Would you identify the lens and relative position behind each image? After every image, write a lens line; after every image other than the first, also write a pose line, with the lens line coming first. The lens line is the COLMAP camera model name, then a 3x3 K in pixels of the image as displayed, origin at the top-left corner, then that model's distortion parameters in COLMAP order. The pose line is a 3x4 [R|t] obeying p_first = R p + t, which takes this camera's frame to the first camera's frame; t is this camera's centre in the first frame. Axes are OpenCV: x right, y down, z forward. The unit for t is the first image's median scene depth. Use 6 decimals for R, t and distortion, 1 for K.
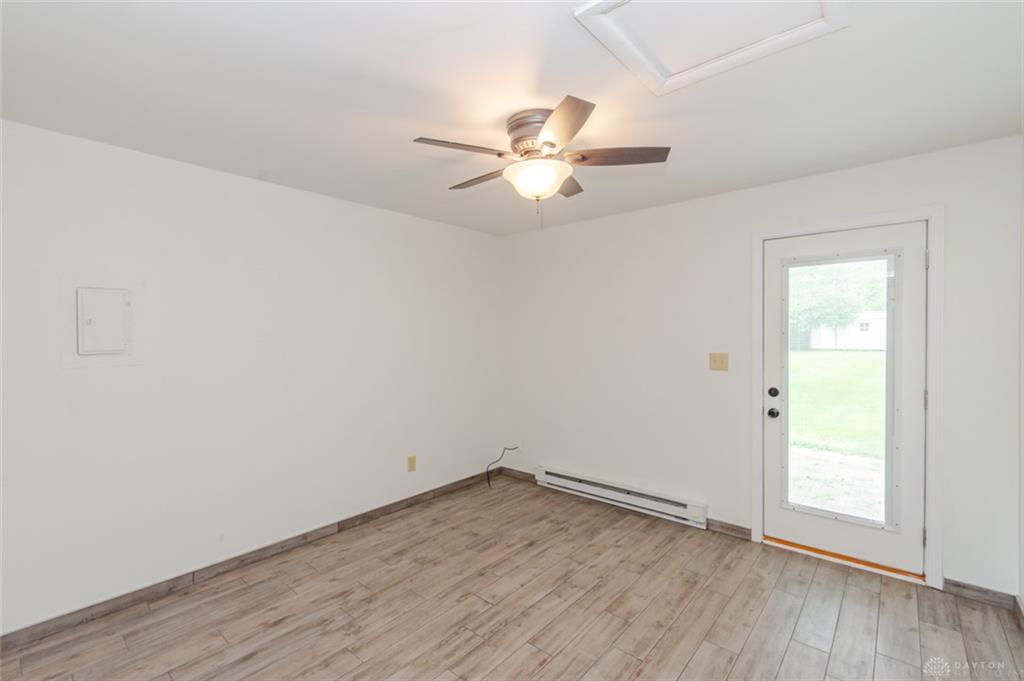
lens RADIAL K [[454.7, 0, 495.5], [0, 454.7, 341.2], [0, 0, 1]] dist [0.007038, -0.002837]
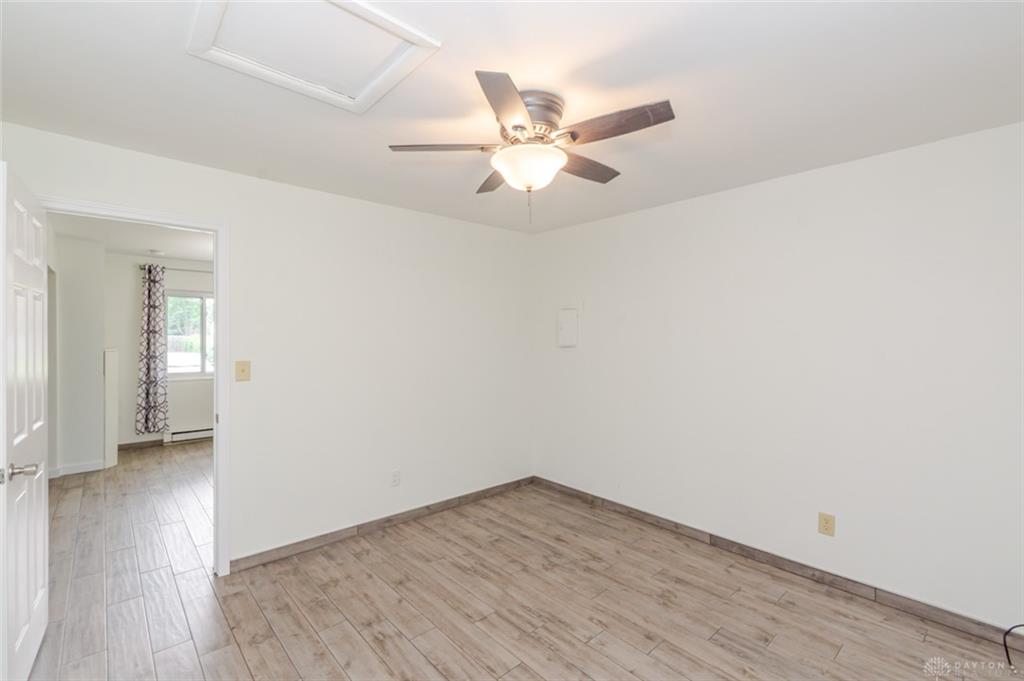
lens RADIAL K [[454.7, 0, 511.3], [0, 454.7, 336.0], [0, 0, 1]] dist [0.007038, -0.002837]
pose [[-0.116733, 0.006095, -0.993145, 0.810260], [-0.014787, 0.999860, 0.007874, -0.024394], [0.993053, 0.015605, -0.116627, 0.858513]]
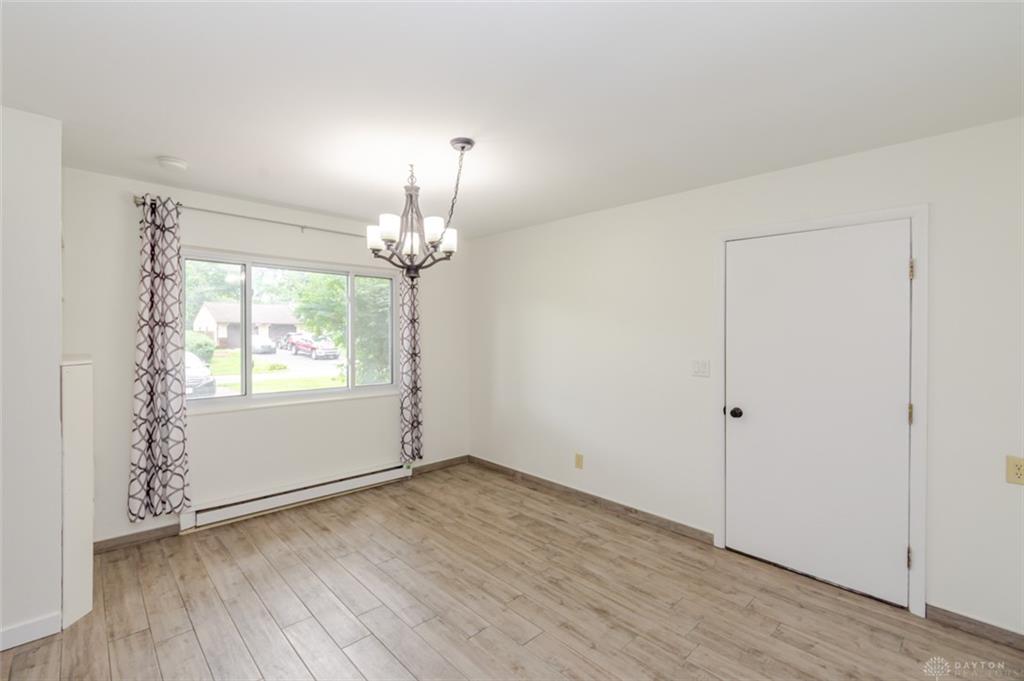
lens RADIAL K [[454.7, 0, 507.2], [0, 454.7, 336.1], [0, 0, 1]] dist [0.007038, -0.002837]
pose [[-0.093011, 0.017259, -0.995515, 0.755438], [-0.019132, 0.999634, 0.019118, -0.023592], [0.995481, 0.020825, -0.092647, 0.799097]]
